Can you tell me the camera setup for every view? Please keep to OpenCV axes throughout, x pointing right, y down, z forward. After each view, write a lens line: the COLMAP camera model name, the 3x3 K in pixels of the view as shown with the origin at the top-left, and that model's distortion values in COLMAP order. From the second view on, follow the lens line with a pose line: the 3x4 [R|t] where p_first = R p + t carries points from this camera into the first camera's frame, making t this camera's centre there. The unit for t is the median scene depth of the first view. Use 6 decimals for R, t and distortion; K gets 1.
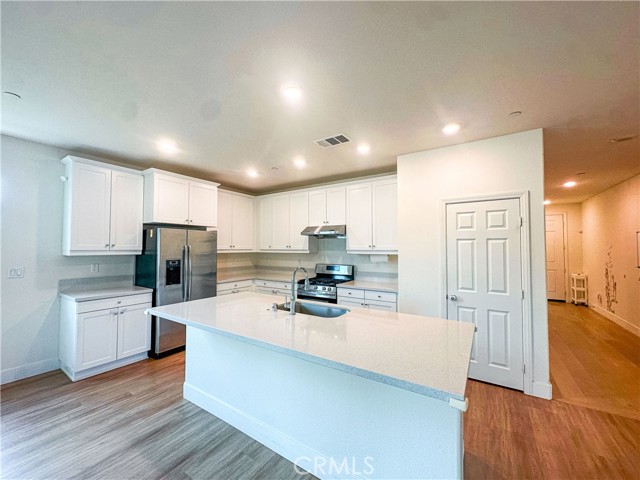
lens RADIAL K [[256.4, 0, 320.0], [0, 256.4, 240.0], [0, 0, 1]] dist [0.003088, 0.000444]
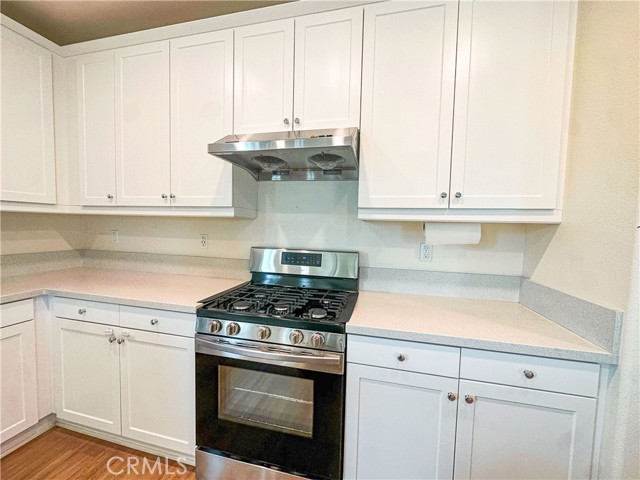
lens RADIAL K [[256.4, 0, 320.0], [0, 256.4, 240.0], [0, 0, 1]] dist [0.003088, 0.000444]
pose [[0.941895, 0.002872, 0.335895, -0.054767], [-0.033738, 0.995716, 0.086093, 0.053898], [-0.334209, -0.092423, 0.937957, 0.700512]]
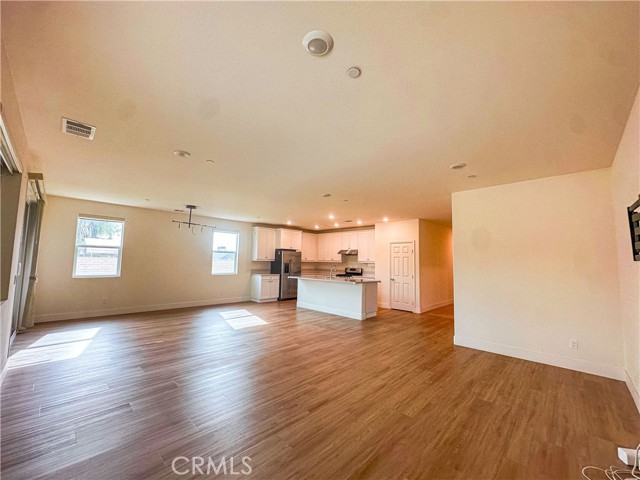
lens RADIAL K [[256.4, 0, 320.0], [0, 256.4, 240.0], [0, 0, 1]] dist [0.003088, 0.000444]
pose [[0.980991, 0.001991, -0.194044, 0.213134], [-0.012745, 0.998449, -0.054190, -0.018253], [0.193635, 0.055633, 0.979495, -1.242355]]
